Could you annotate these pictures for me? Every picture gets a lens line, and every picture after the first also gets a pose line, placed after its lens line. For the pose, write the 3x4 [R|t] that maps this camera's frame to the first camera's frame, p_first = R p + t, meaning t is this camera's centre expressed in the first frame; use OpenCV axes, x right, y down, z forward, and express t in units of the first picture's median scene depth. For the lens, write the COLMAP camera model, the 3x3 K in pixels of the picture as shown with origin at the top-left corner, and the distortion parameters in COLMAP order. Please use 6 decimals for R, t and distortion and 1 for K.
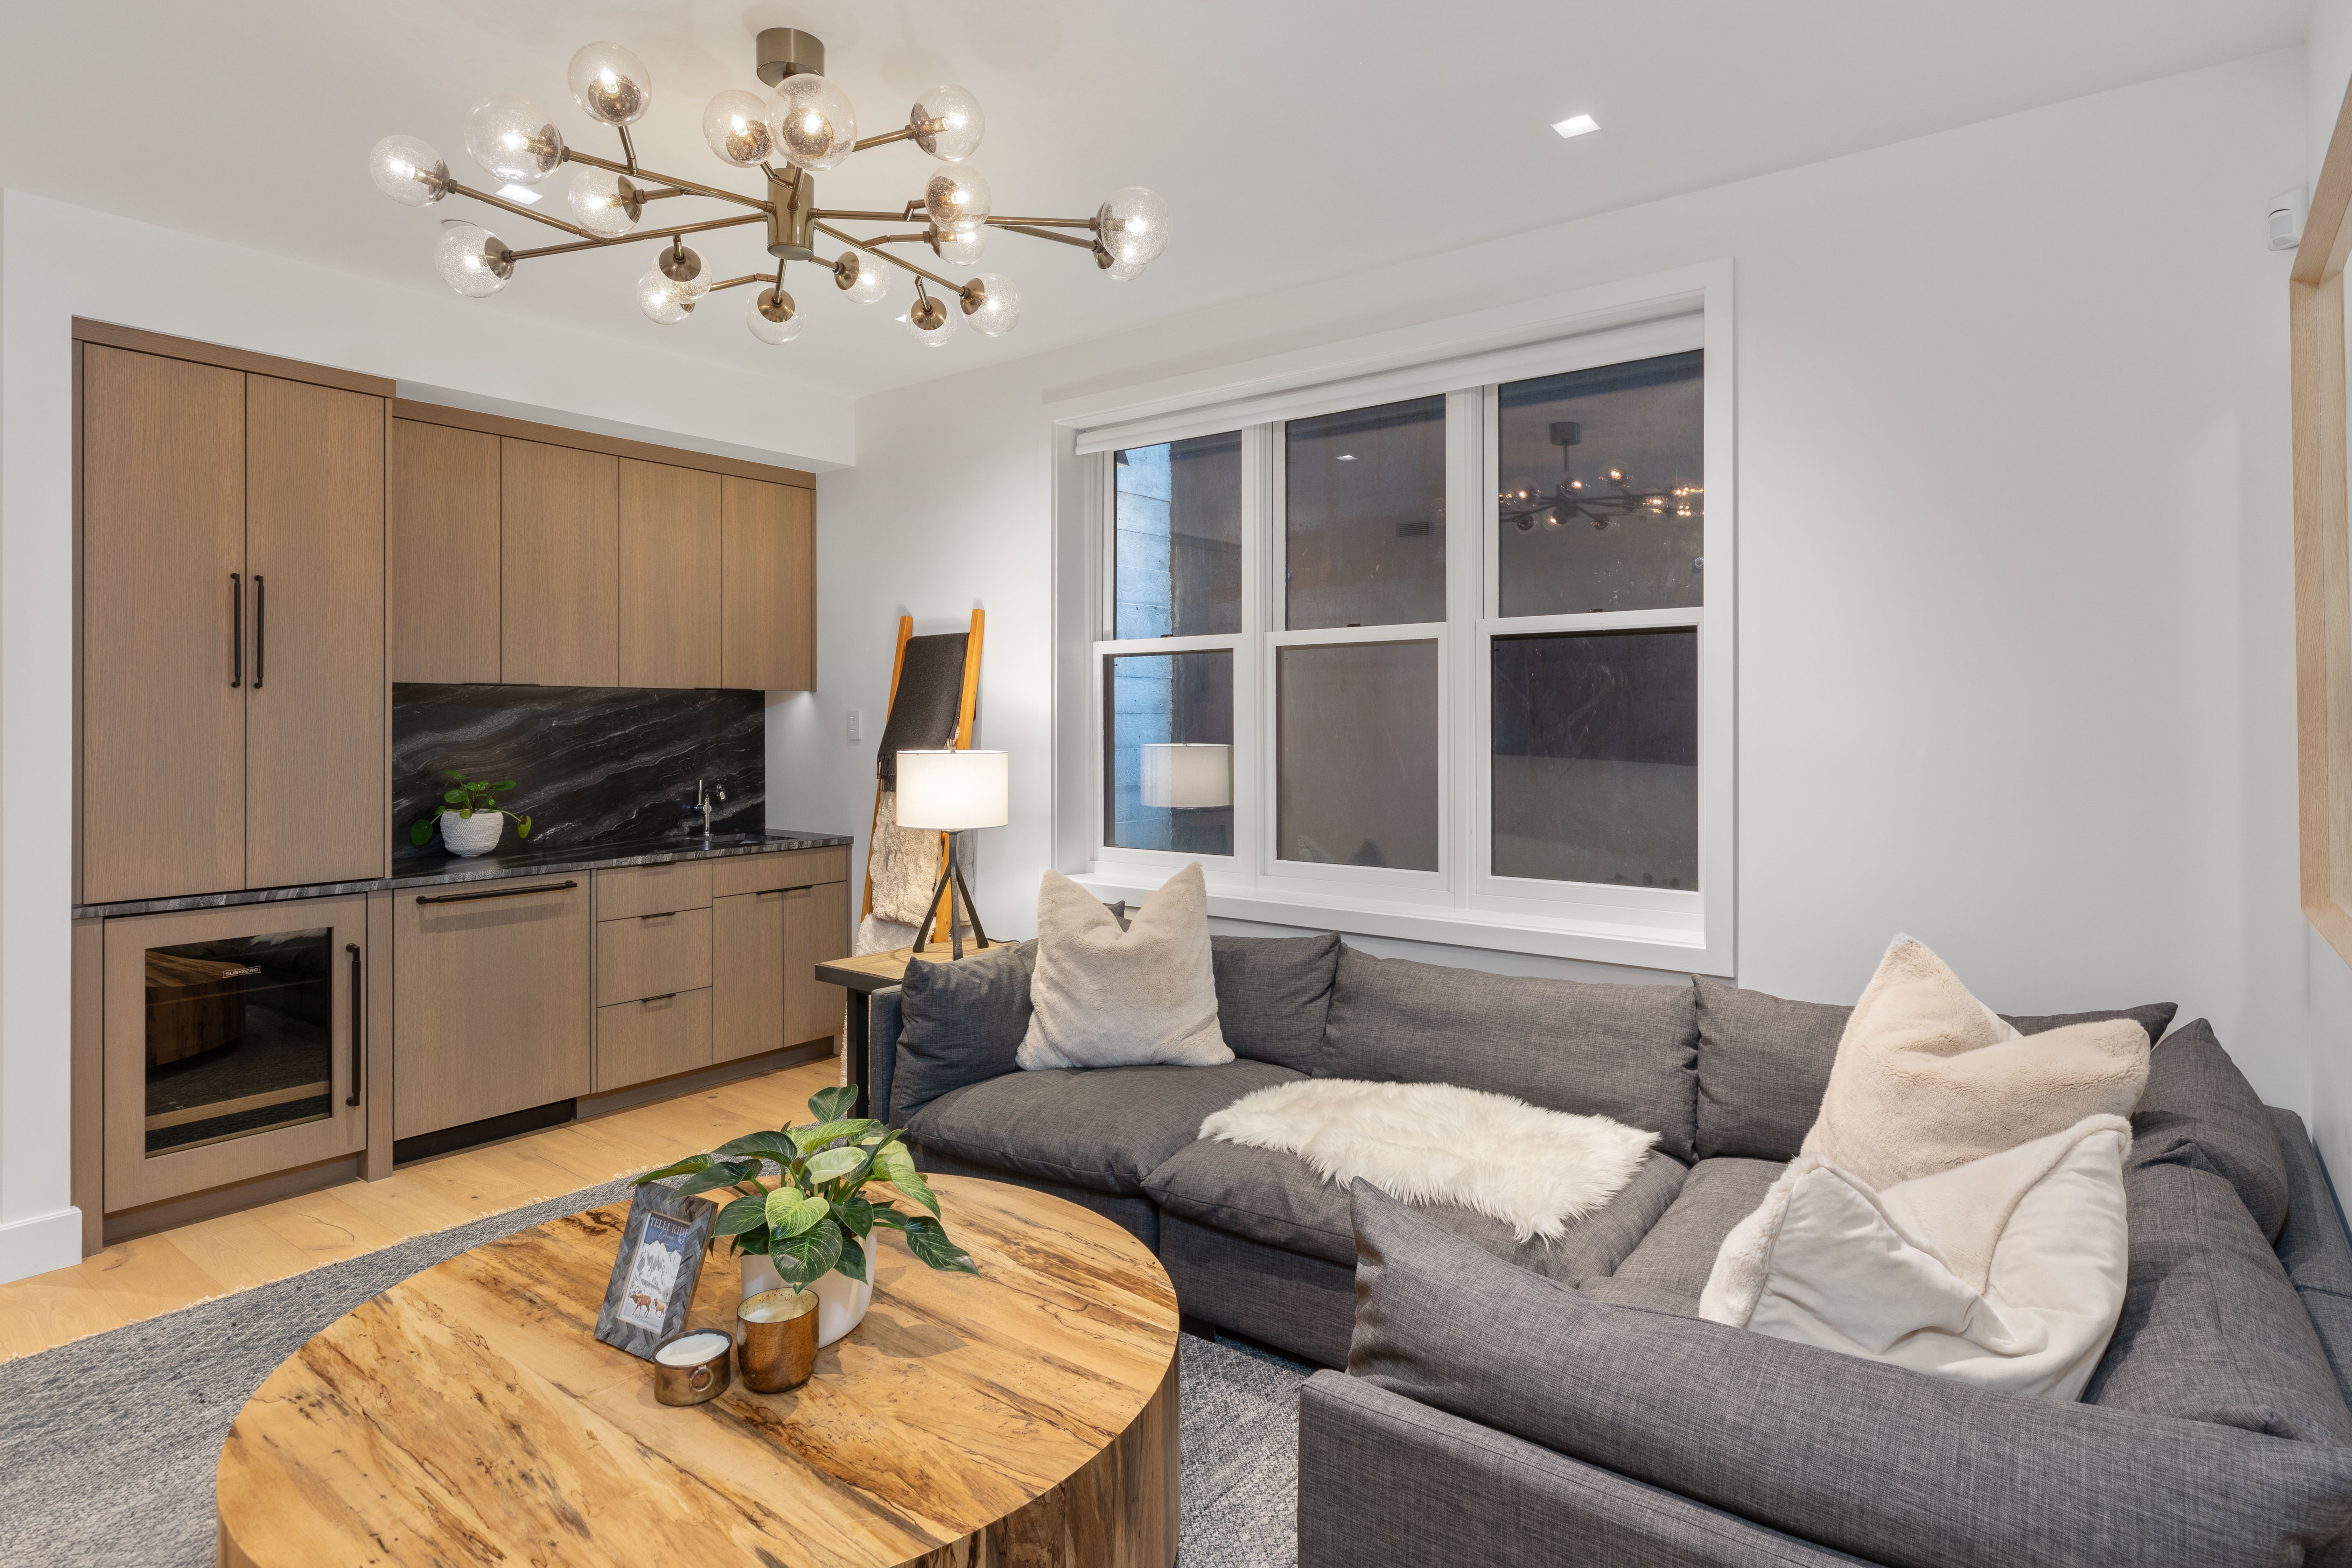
lens RADIAL K [[1247.2, 0, 1190.3], [0, 1247.2, 711.5], [0, 0, 1]] dist [-0.001915, 0.002195]
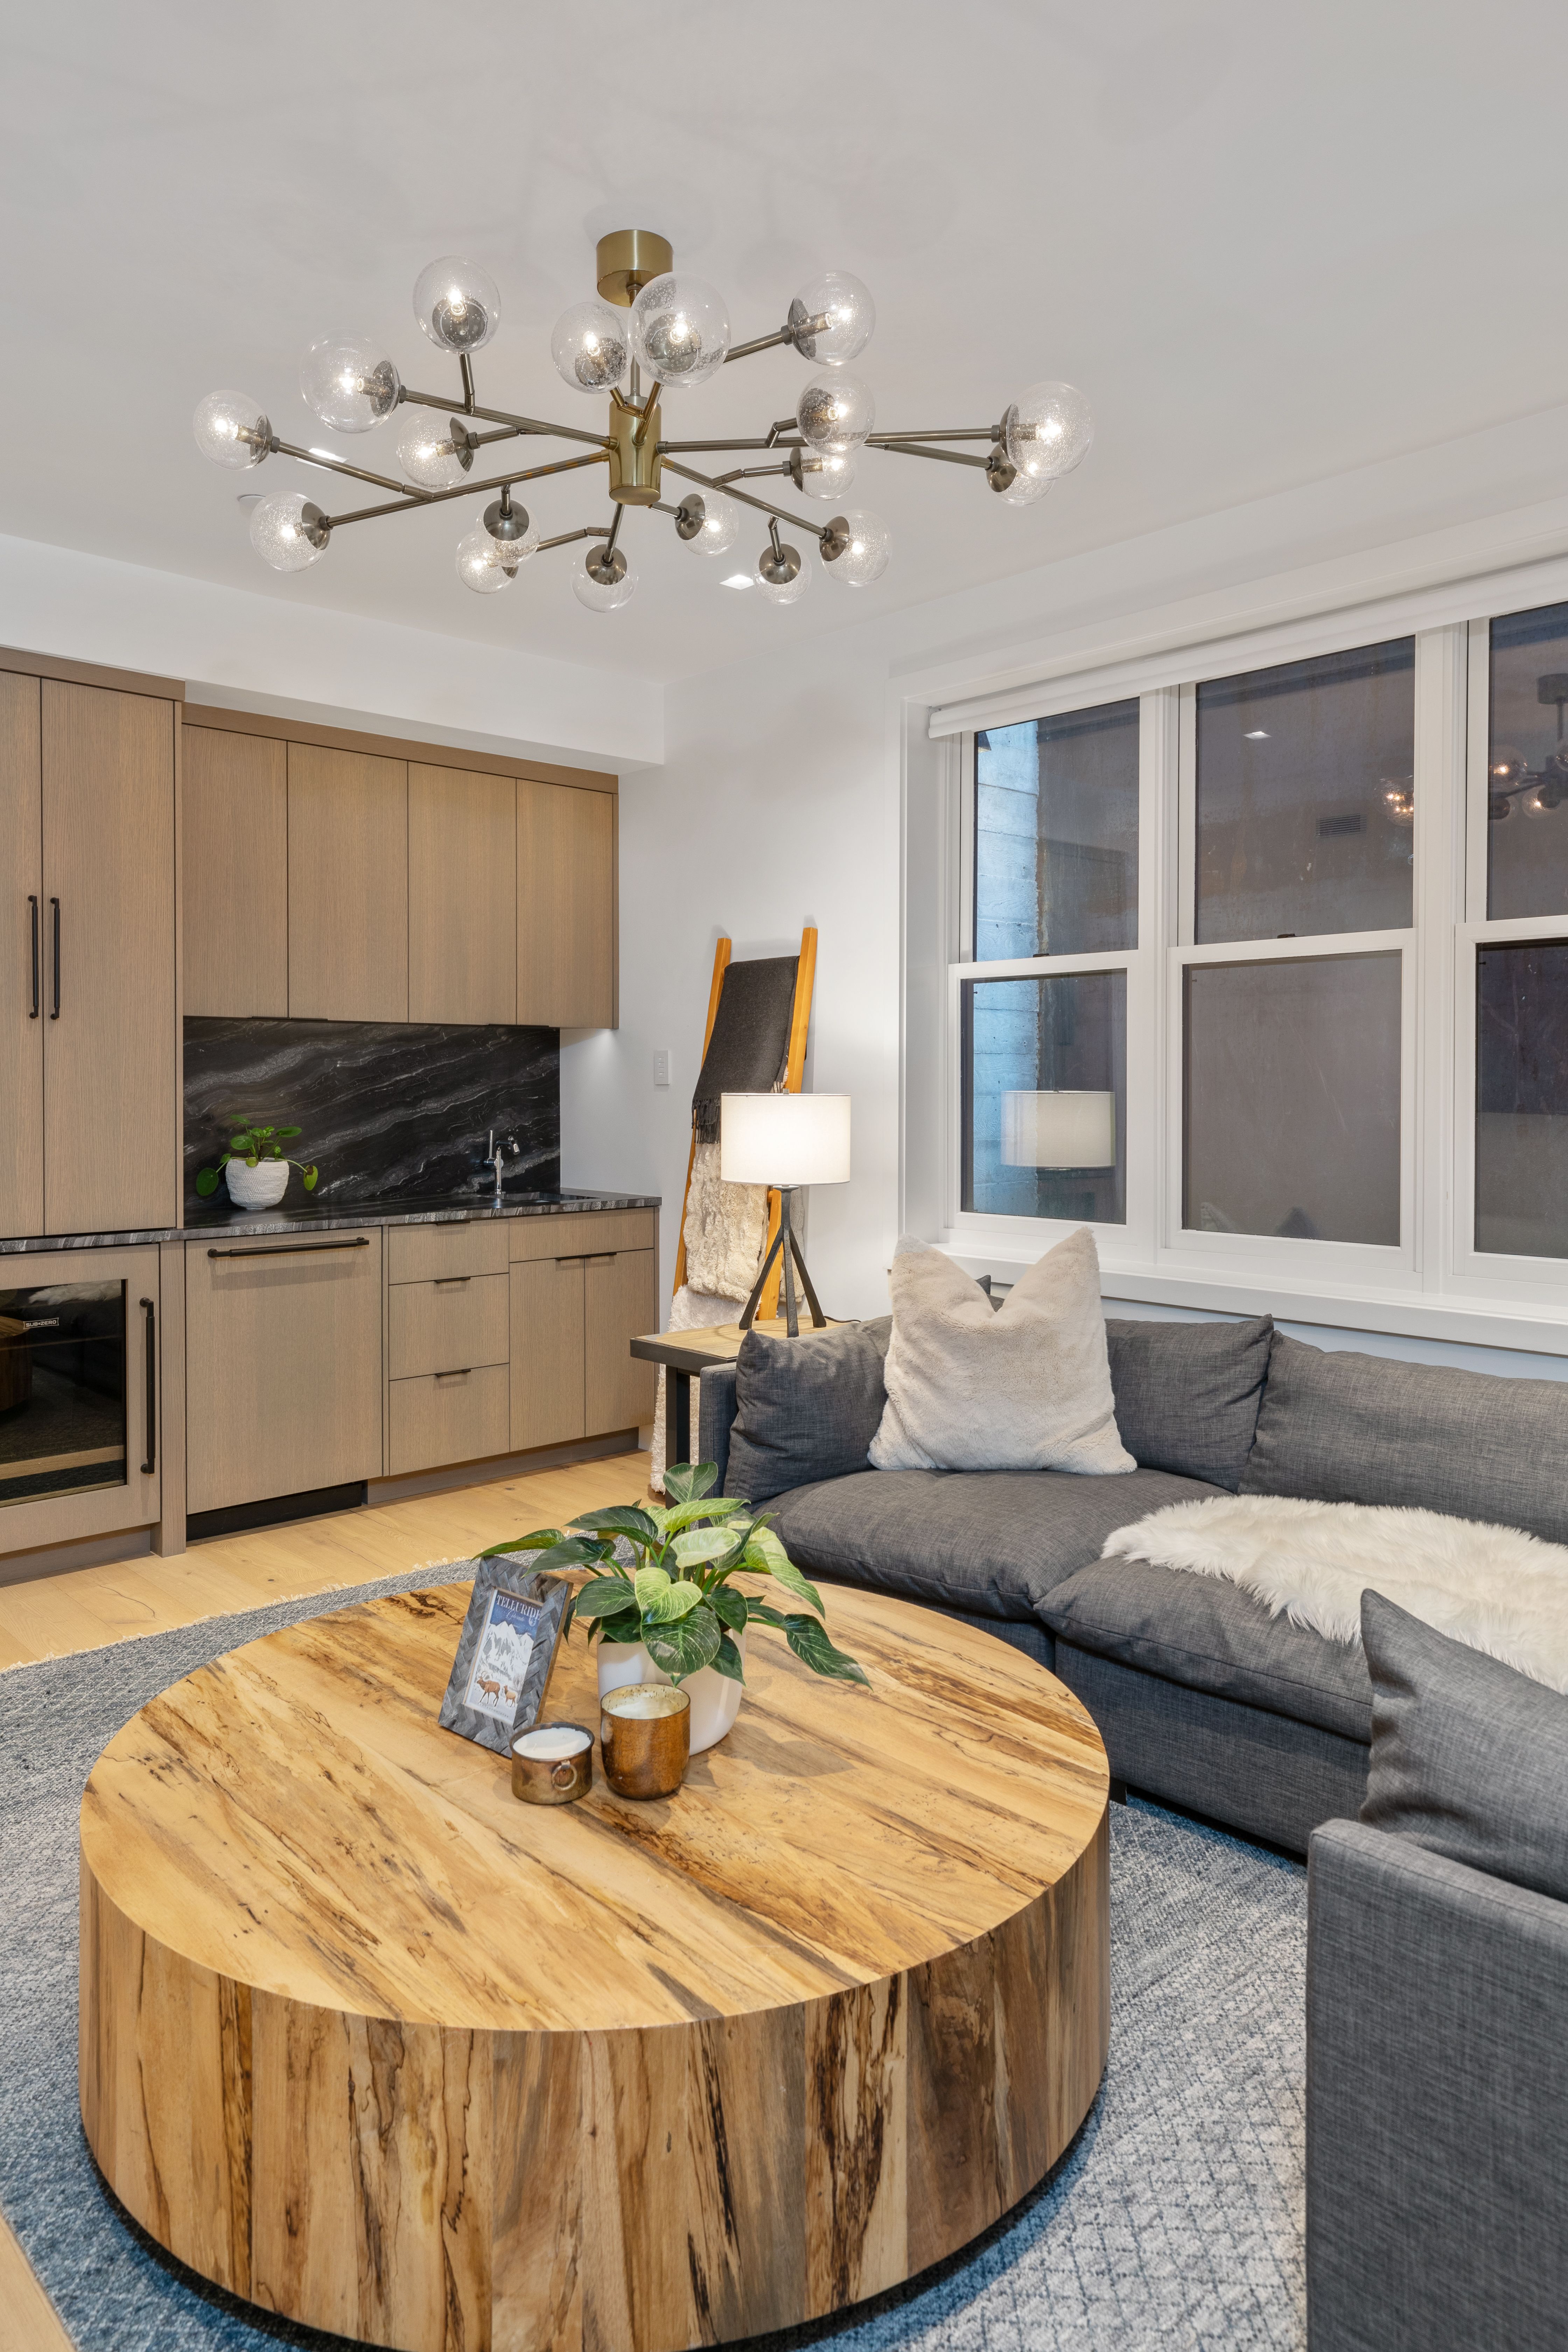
lens RADIAL K [[1498.4, 0, 742.4], [0, 1498.4, 1094.9], [0, 0, 1]] dist [0.004603, 0.004151]
pose [[0.983081, 0.003443, -0.183138, -0.051678], [-0.000426, 0.999864, 0.016511, 0.024896], [0.183170, -0.016154, 0.982949, -0.007592]]
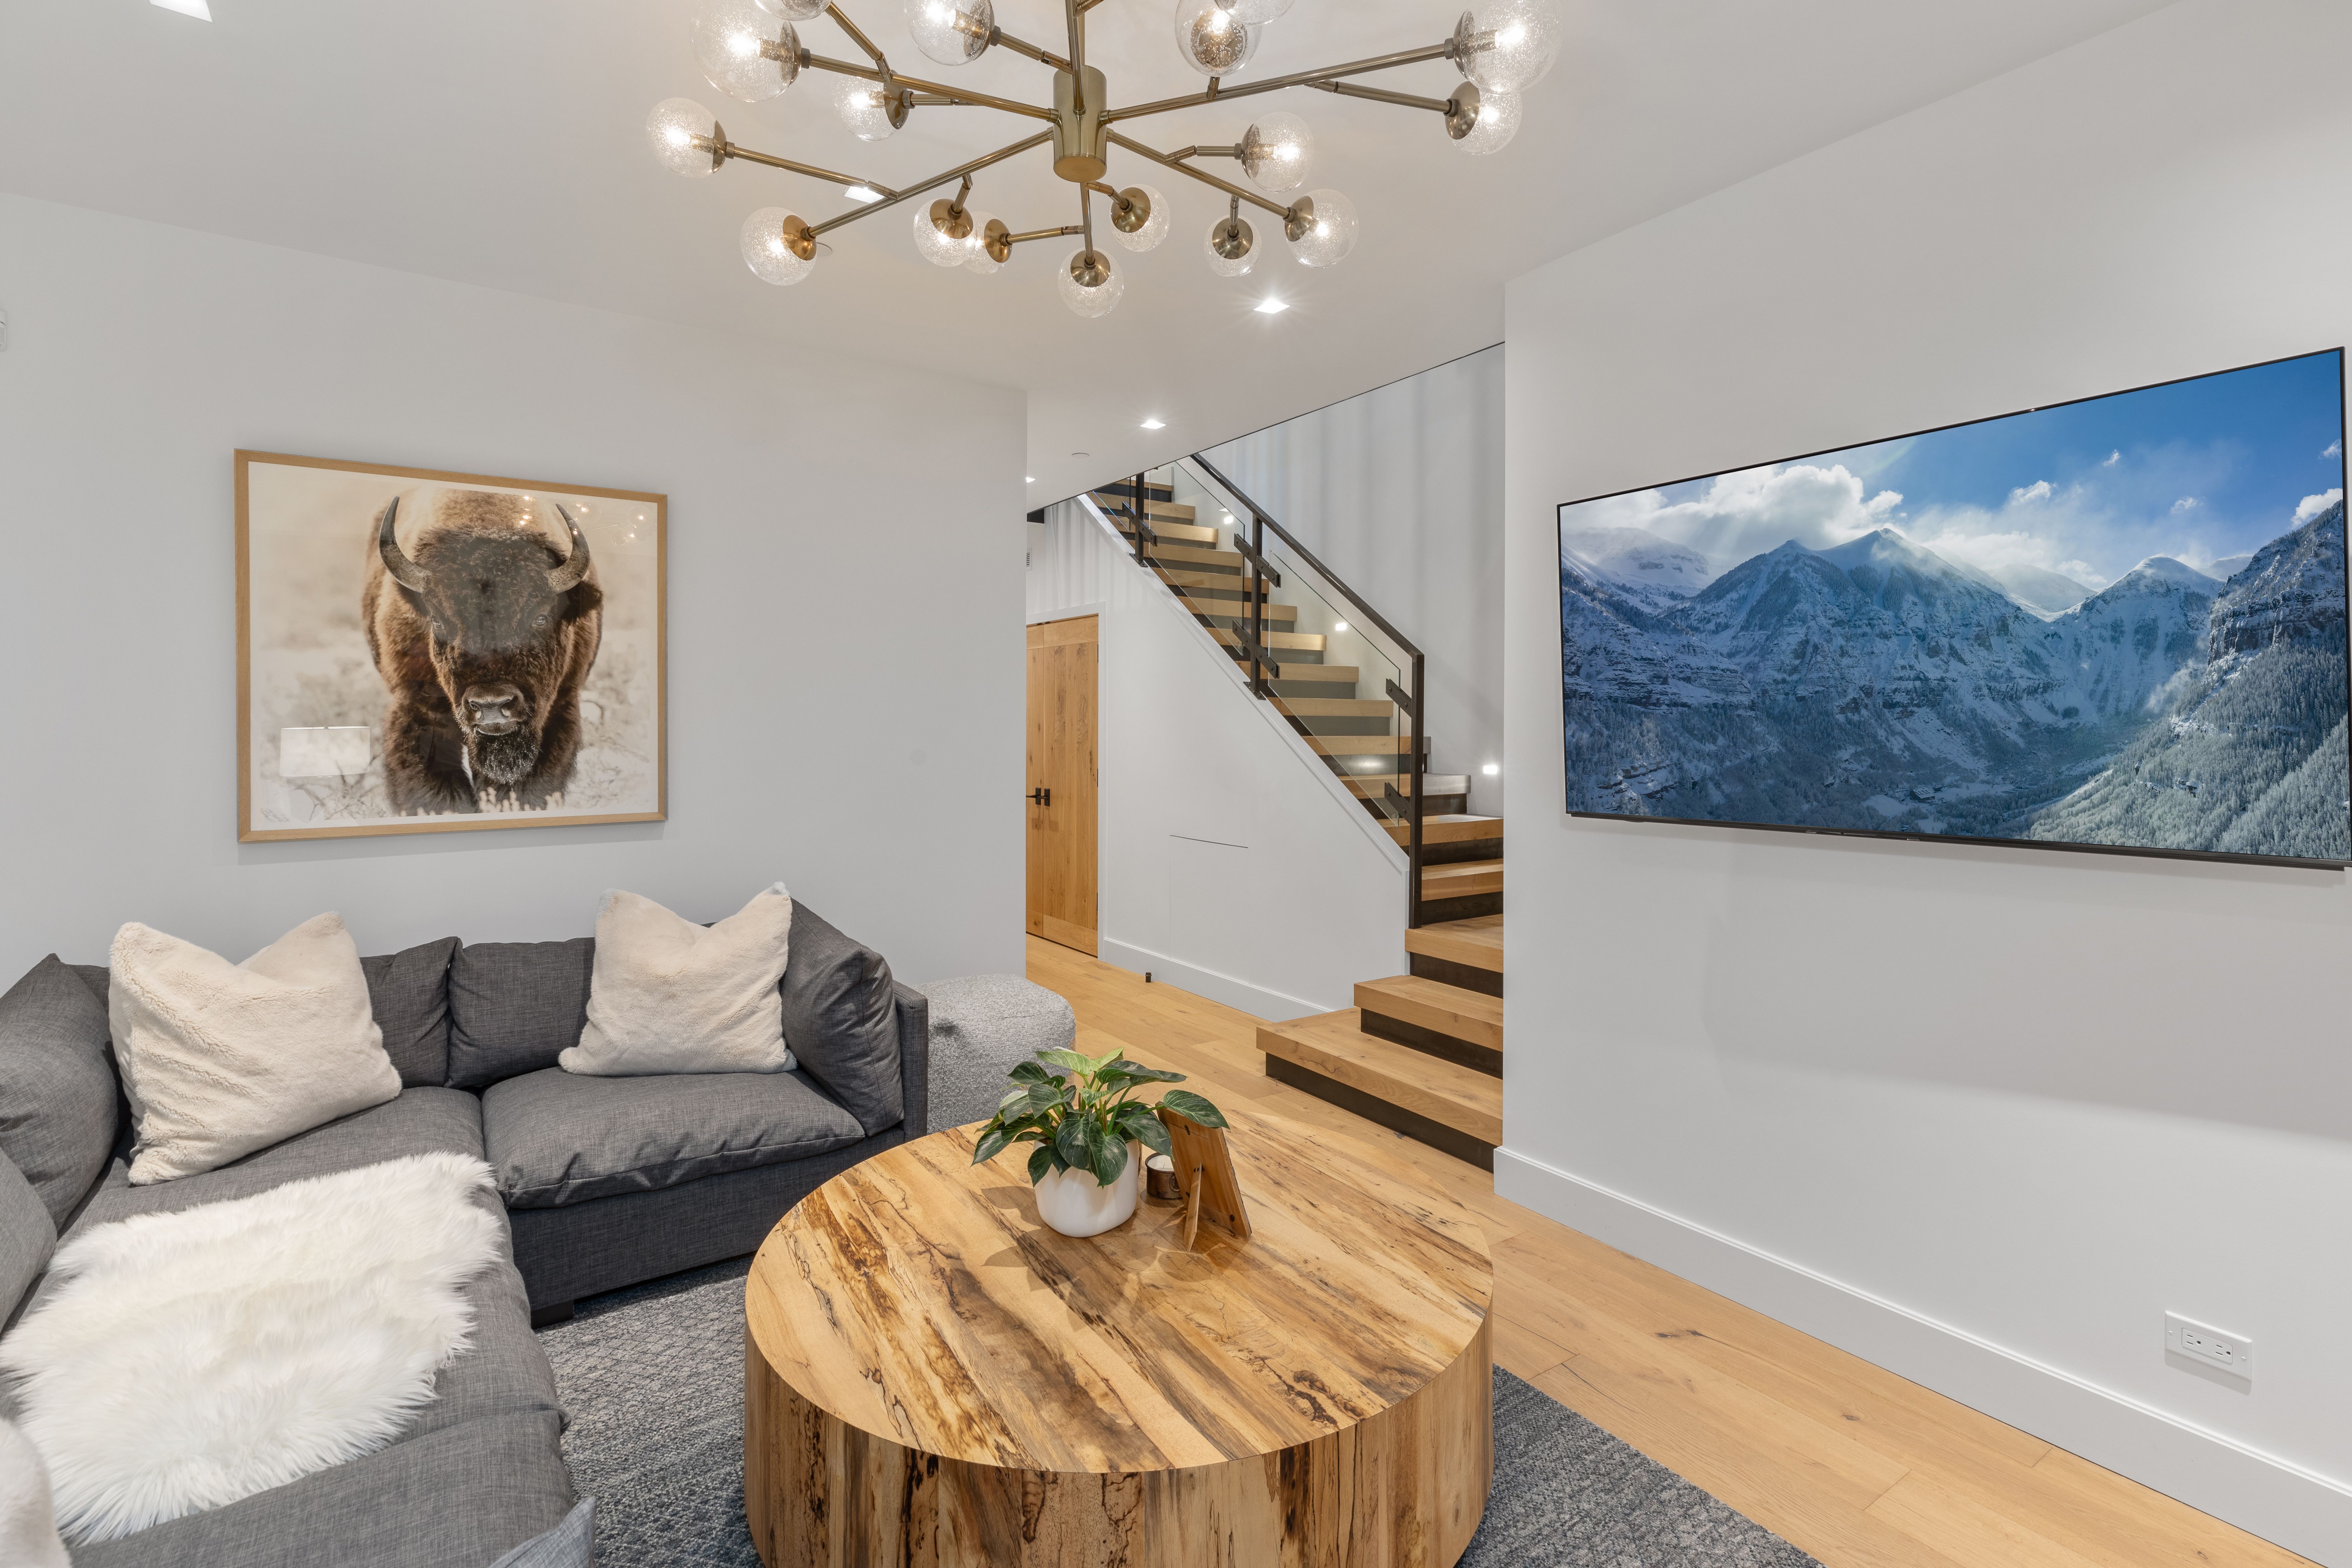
lens RADIAL K [[1085.7, 0, 1182.3], [0, 1085.7, 730.6], [0, 0, 1]] dist [-0.001677, -0.000044]
pose [[-0.948826, -0.002290, 0.315791, -0.563660], [-0.001263, 0.999993, 0.003456, 0.005911], [-0.315797, 0.002881, -0.948822, 1.526572]]
